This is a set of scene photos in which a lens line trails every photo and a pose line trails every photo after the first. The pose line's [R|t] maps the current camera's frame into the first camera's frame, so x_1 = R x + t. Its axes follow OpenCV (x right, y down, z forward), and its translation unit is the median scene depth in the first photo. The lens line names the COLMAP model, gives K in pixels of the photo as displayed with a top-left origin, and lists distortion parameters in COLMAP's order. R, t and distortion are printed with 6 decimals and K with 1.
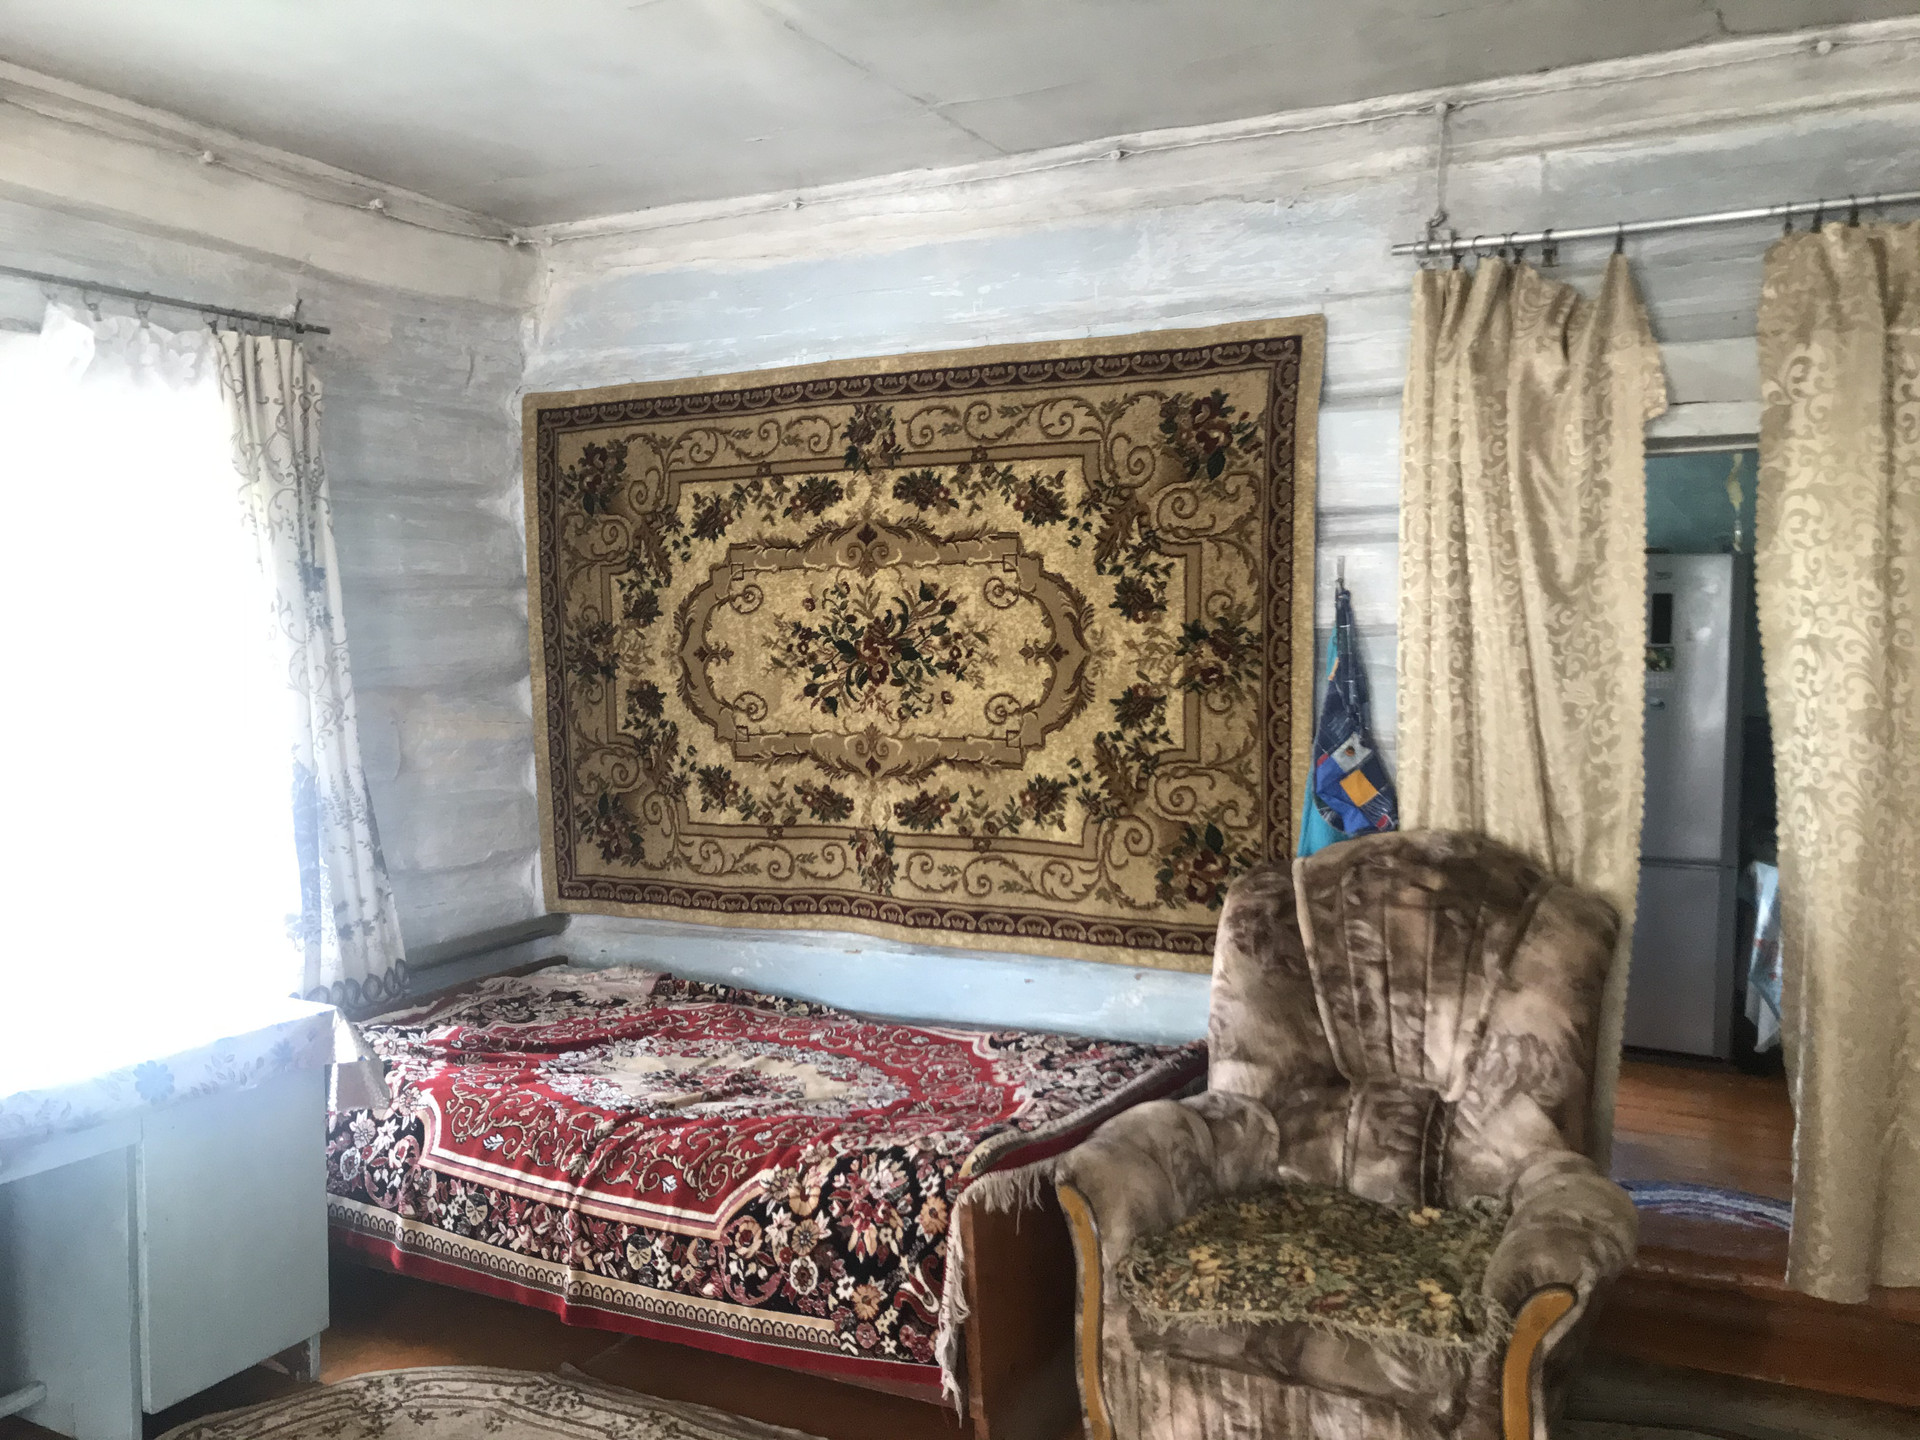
lens RADIAL K [[1571.2, 0, 965.5], [0, 1571.2, 733.8], [0, 0, 1]] dist [0.073268, -0.058125]
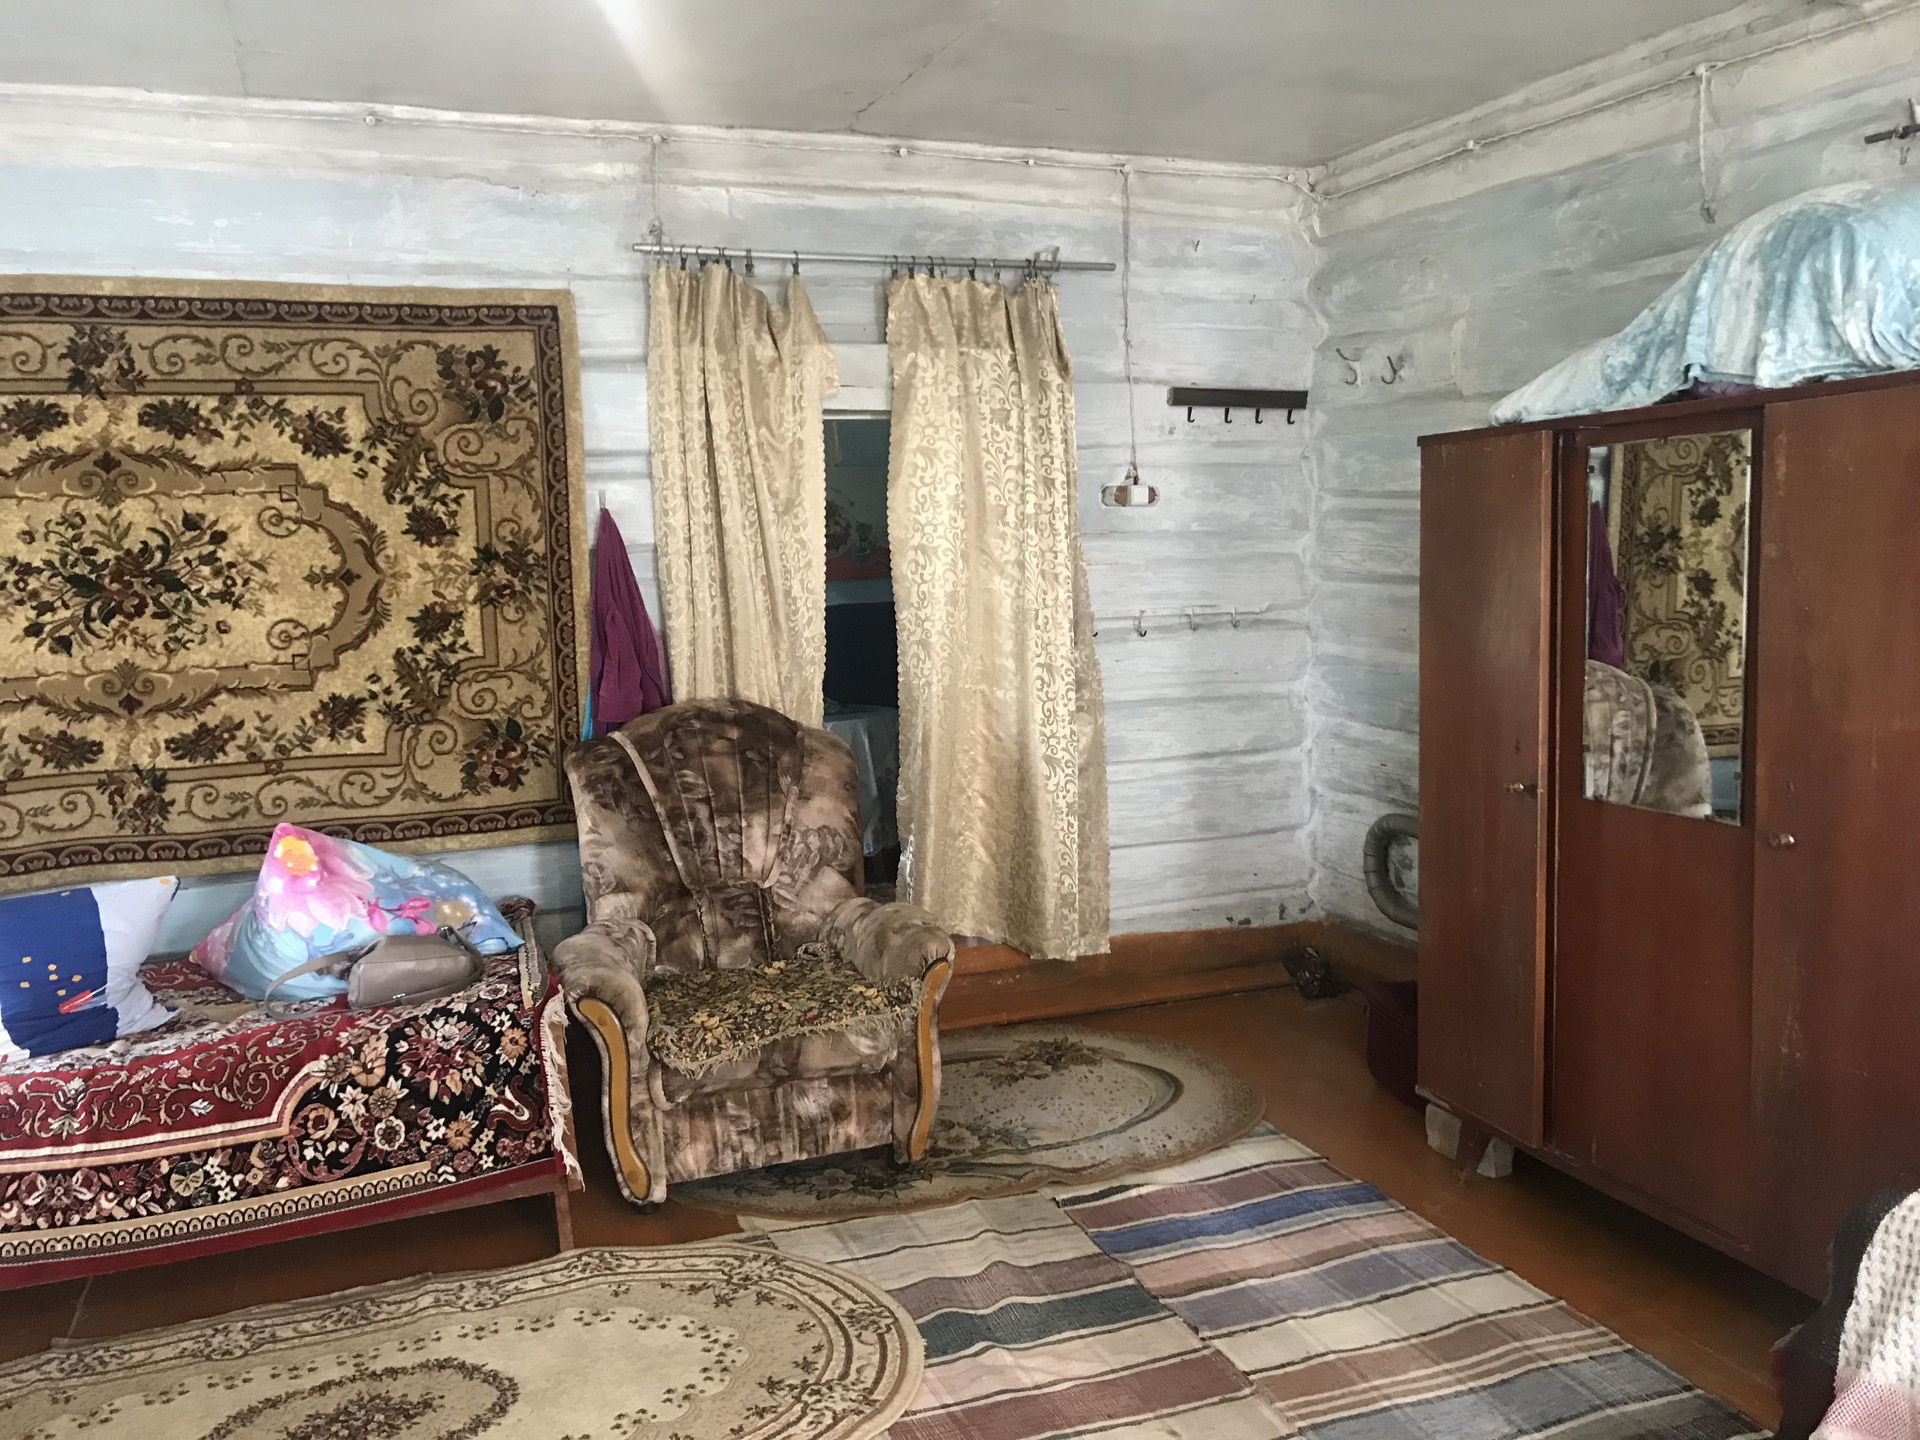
lens RADIAL K [[1571.2, 0, 965.5], [0, 1571.2, 733.8], [0, 0, 1]] dist [0.073268, -0.058125]
pose [[0.669493, -0.112026, 0.734322, -0.477853], [0.082128, 0.993665, 0.076713, 0.006284], [-0.738264, 0.008950, 0.674452, -0.045617]]
